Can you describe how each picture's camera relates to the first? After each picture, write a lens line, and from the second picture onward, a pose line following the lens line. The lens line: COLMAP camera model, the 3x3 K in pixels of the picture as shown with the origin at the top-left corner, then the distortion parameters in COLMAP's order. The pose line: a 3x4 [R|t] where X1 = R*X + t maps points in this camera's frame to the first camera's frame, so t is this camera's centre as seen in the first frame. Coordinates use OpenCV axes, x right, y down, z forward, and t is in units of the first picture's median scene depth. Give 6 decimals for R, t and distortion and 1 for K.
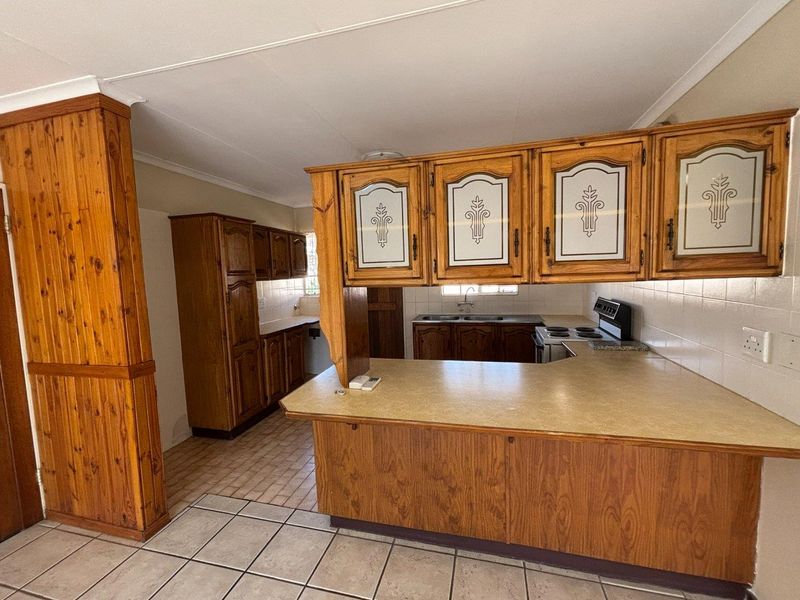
lens RADIAL K [[341.3, 0, 399.8], [0, 341.3, 300.0], [0, 0, 1]] dist [-0.001900, -0.001747]
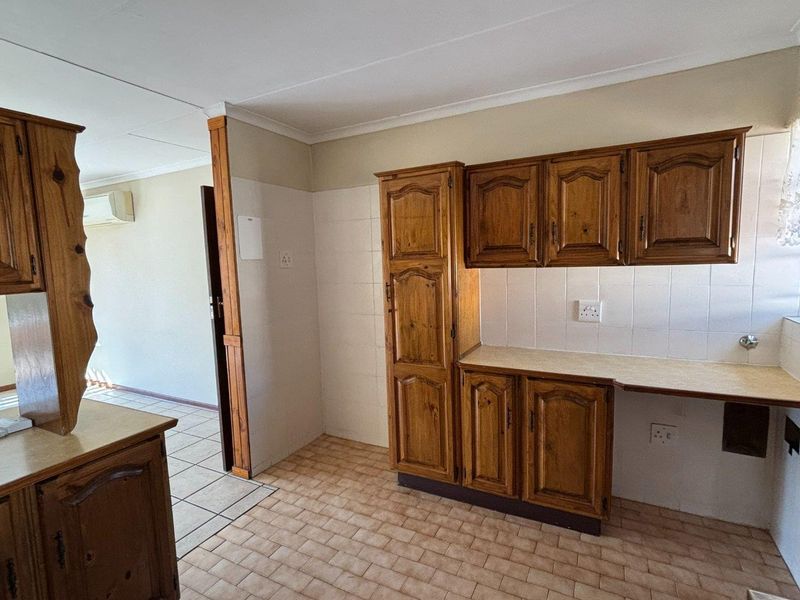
lens RADIAL K [[405.3, 0, 397.7], [0, 405.3, 302.6], [0, 0, 1]] dist [-0.004723, 0.001308]
pose [[-0.221924, 0.143673, -0.964421, 0.476275], [-0.045483, 0.986483, 0.157426, -0.183050], [0.974003, 0.078801, -0.212390, 1.902481]]
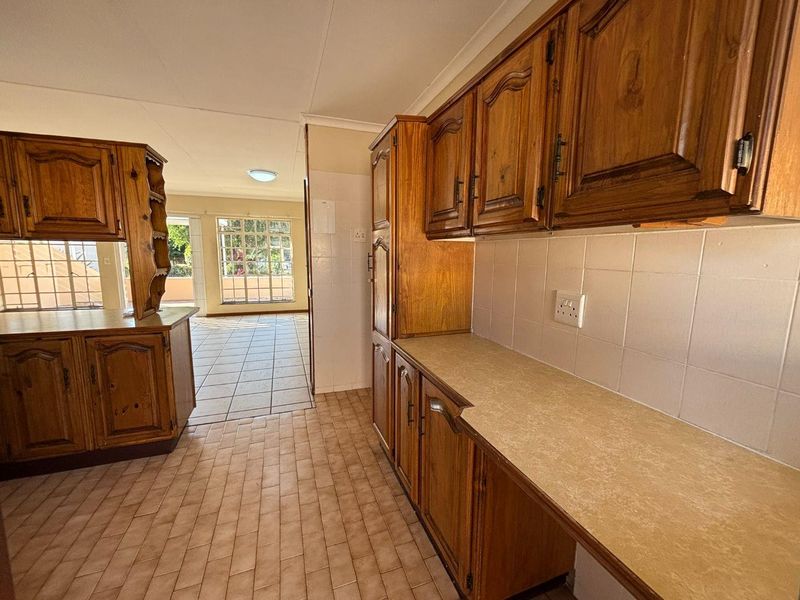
lens RADIAL K [[321.7, 0, 399.7], [0, 321.7, 299.6], [0, 0, 1]] dist [-0.001206, -0.000486]
pose [[-0.821993, 0.103645, -0.559986, -0.246392], [-0.033188, 0.972911, 0.228787, -0.138781], [0.568529, 0.206647, -0.796286, 2.557024]]
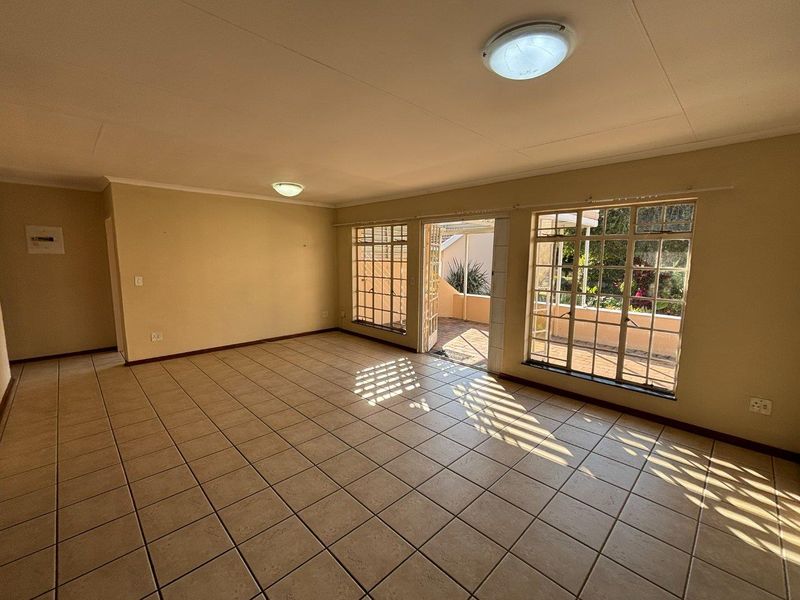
lens RADIAL K [[341.3, 0, 399.7], [0, 341.3, 298.8], [0, 0, 1]] dist [-0.001900, -0.001747]
pose [[-0.856692, -0.038784, 0.514368, -1.053180], [0.063557, 0.981634, 0.179874, -0.053169], [-0.511897, 0.186788, -0.838494, 0.735712]]
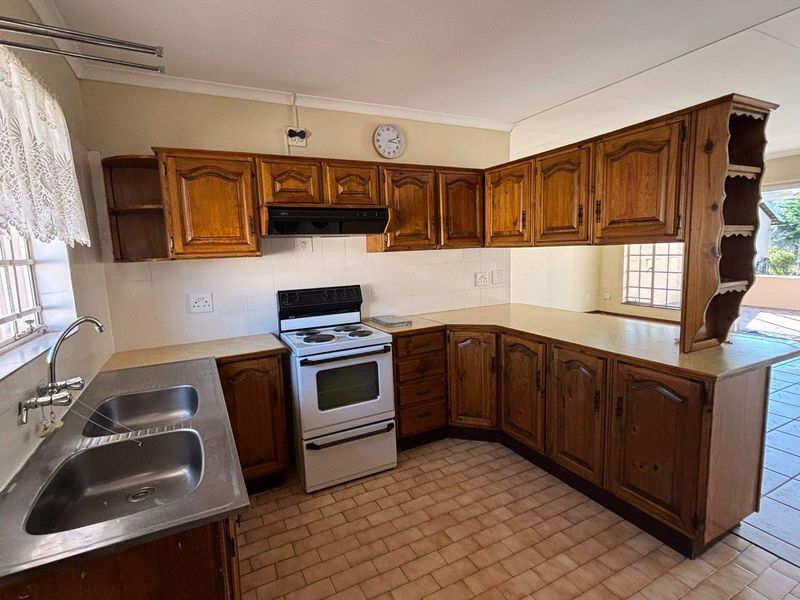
lens RADIAL K [[405.3, 0, 399.6], [0, 405.3, 299.6], [0, 0, 1]] dist [-0.004723, 0.001308]
pose [[-0.658737, -0.034700, 0.751573, -0.407851], [0.125502, 0.979872, 0.155240, -0.159530], [-0.741832, 0.196586, -0.641123, 2.300167]]
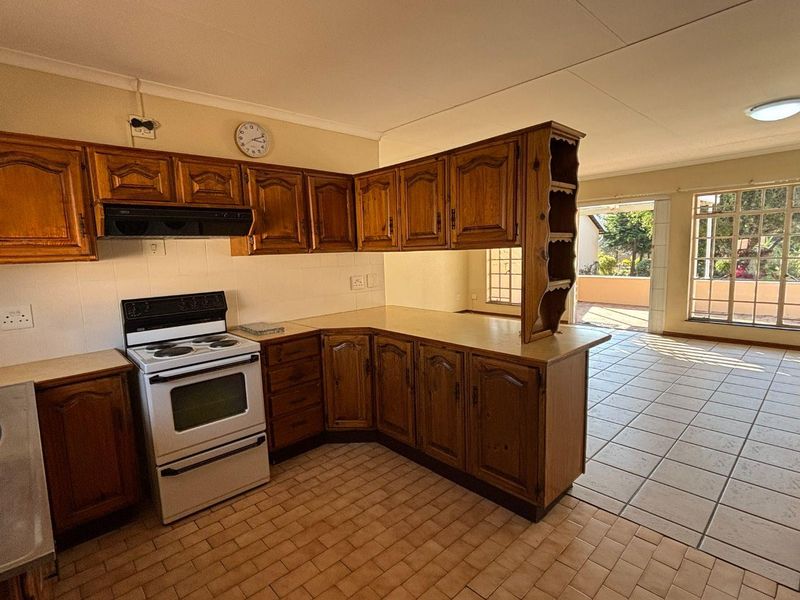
lens RADIAL K [[405.3, 0, 397.2], [0, 405.3, 300.3], [0, 0, 1]] dist [-0.004723, 0.001308]
pose [[-0.839116, -0.004126, 0.543936, -0.444992], [0.110345, 0.977889, 0.177646, -0.149460], [-0.532642, 0.209086, -0.820107, 2.269416]]
